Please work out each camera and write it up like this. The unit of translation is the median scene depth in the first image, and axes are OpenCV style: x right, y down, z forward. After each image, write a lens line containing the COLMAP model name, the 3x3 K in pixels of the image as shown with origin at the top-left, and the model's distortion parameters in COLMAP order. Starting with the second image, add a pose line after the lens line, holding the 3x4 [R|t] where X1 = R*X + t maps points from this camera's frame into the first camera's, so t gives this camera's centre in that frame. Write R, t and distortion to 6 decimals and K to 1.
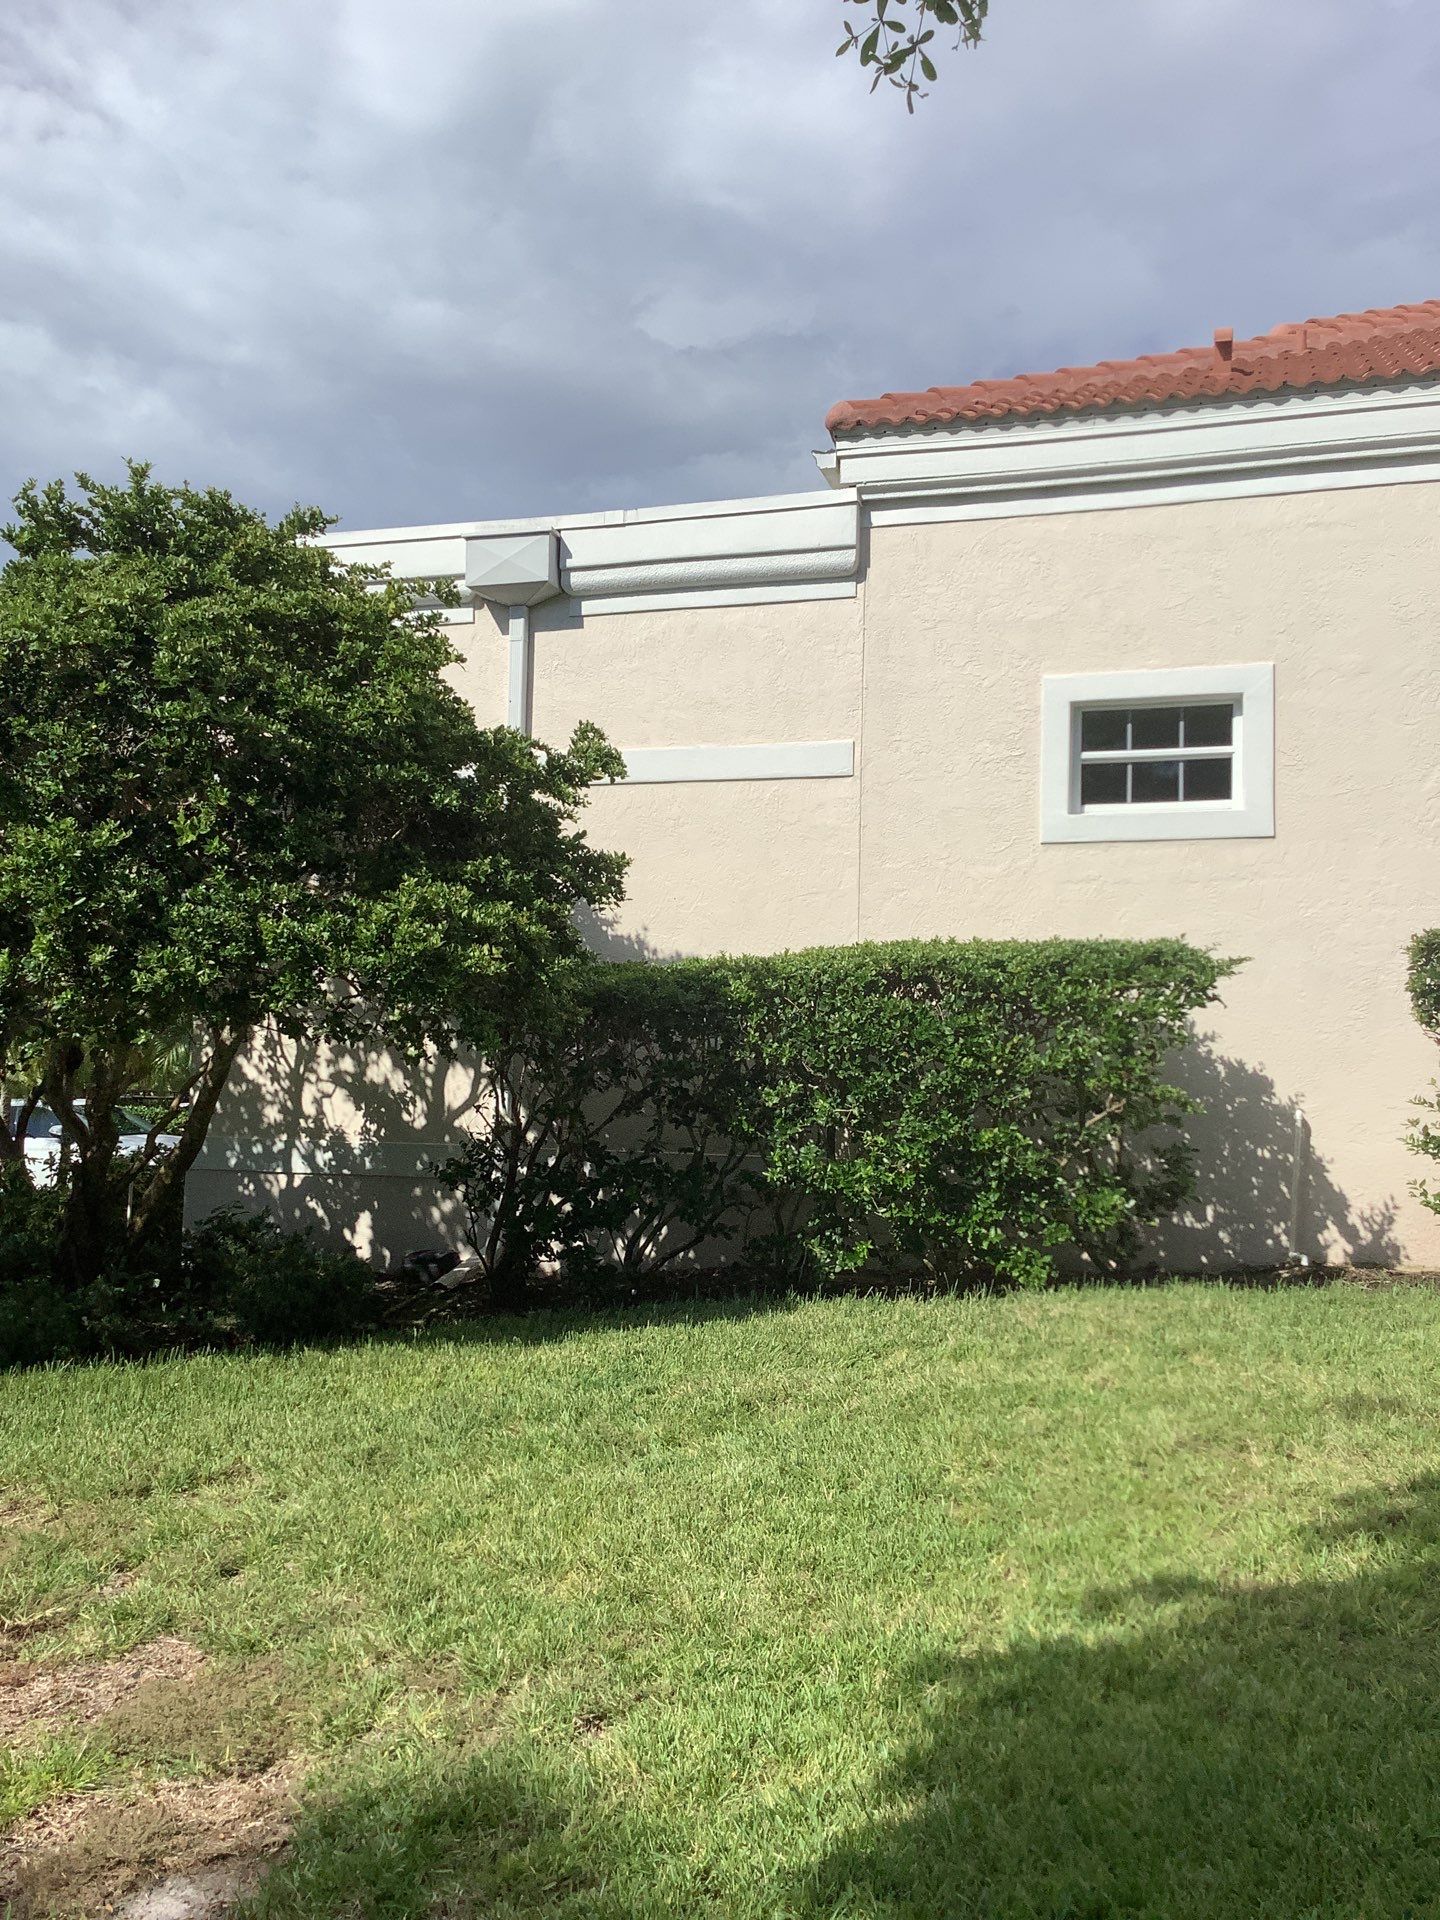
lens RADIAL K [[1719.4, 0, 720.0], [0, 1719.4, 960.0], [0, 0, 1]] dist [0.083123, -0.147790]
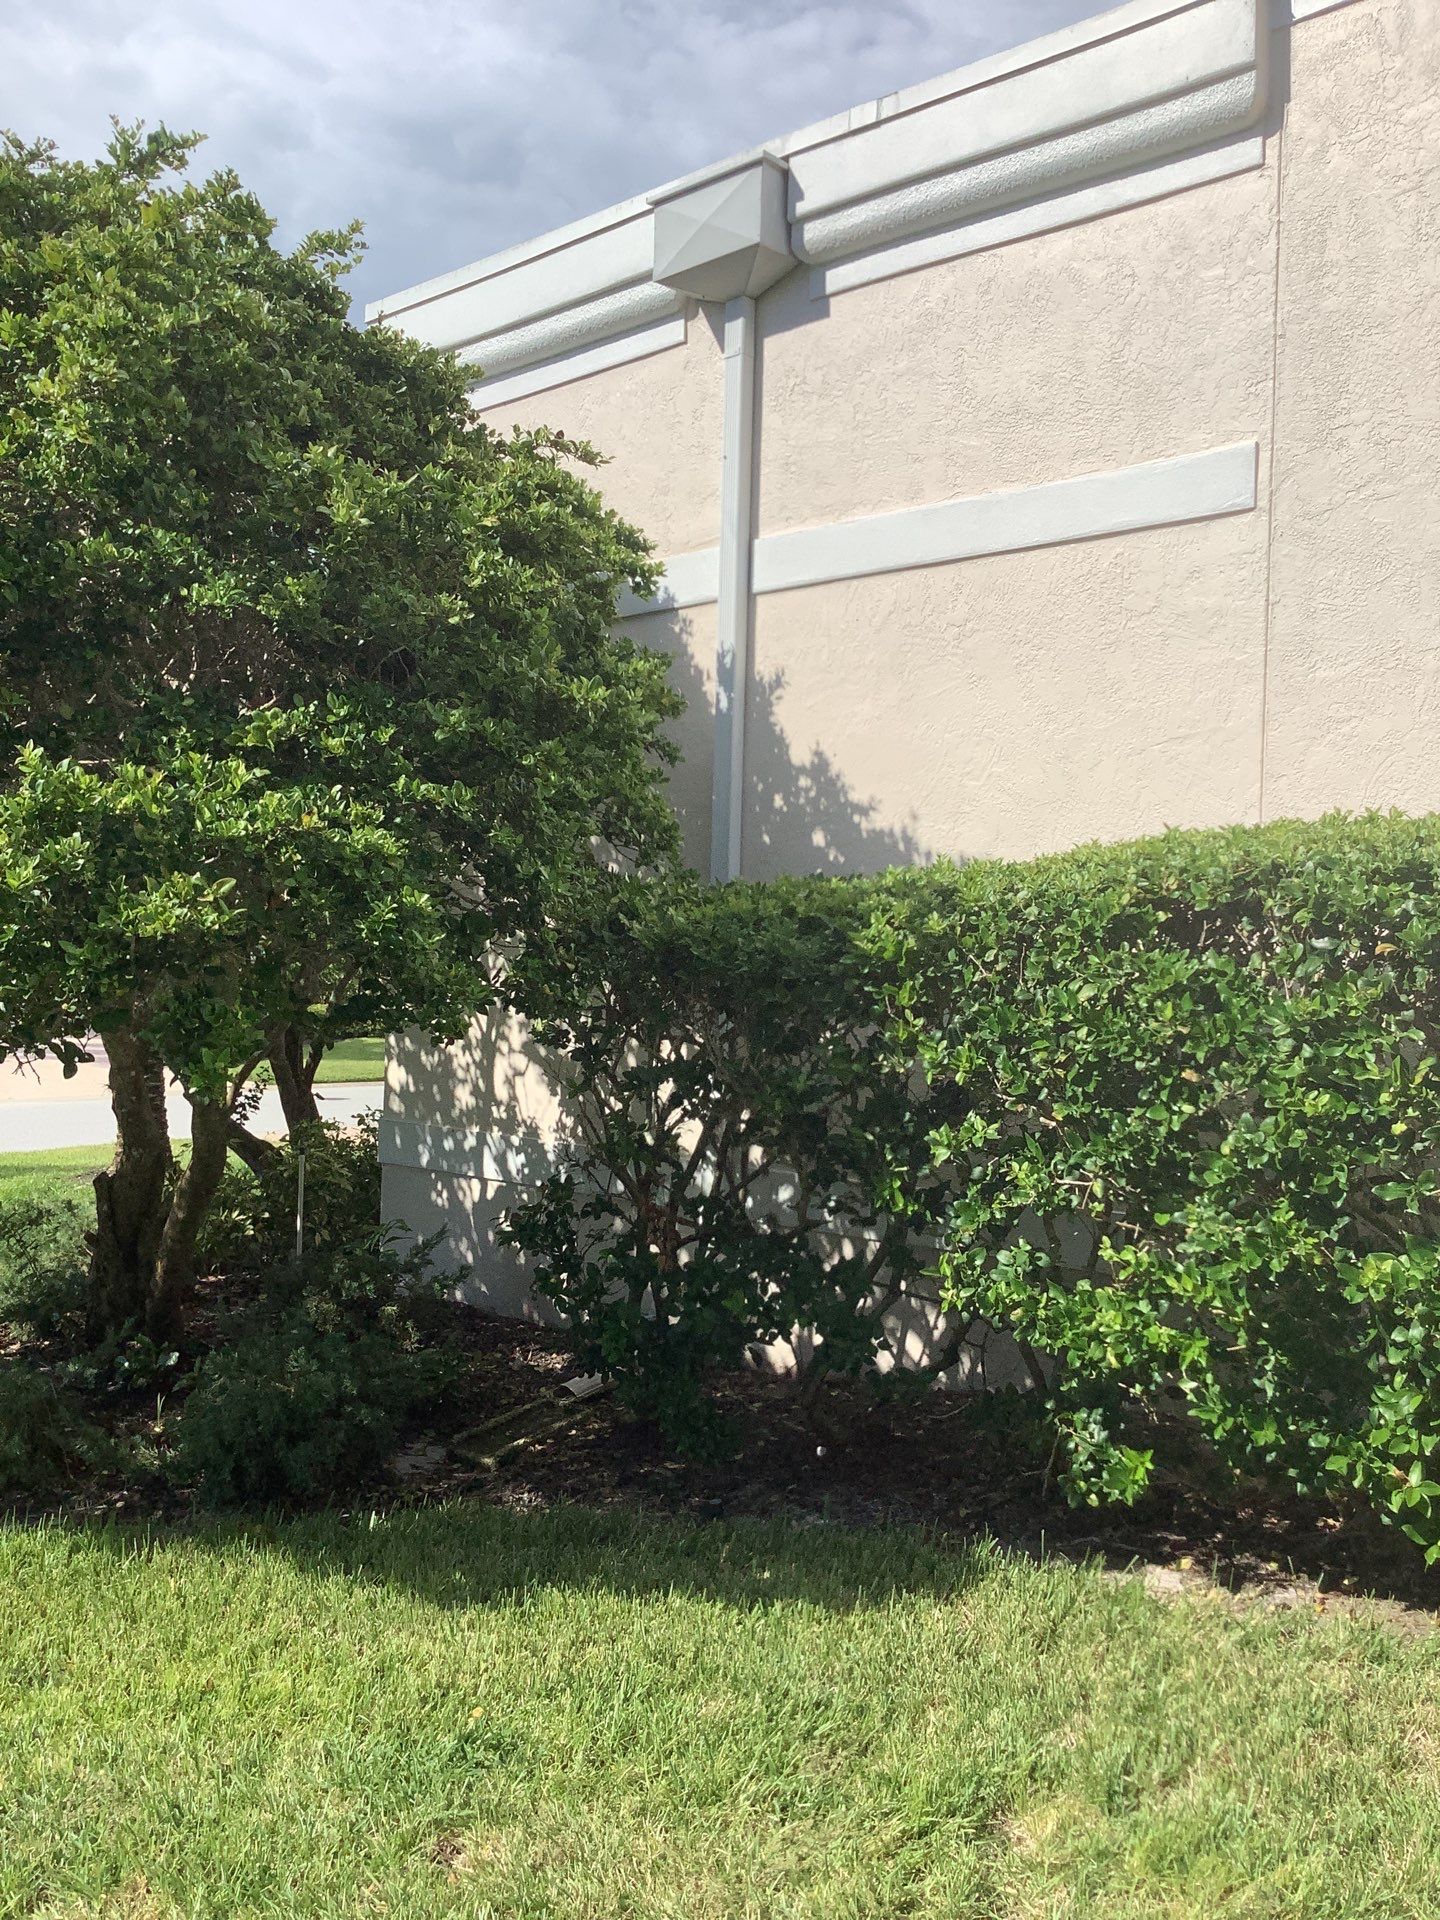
lens RADIAL K [[1701.5, 0, 736.2], [0, 1701.5, 965.0], [0, 0, 1]] dist [0.166985, -0.323912]
pose [[0.901533, -0.004108, -0.432690, 0.157505], [0.034042, 0.997529, 0.061458, -0.005395], [0.431369, -0.070136, 0.899445, 0.430770]]
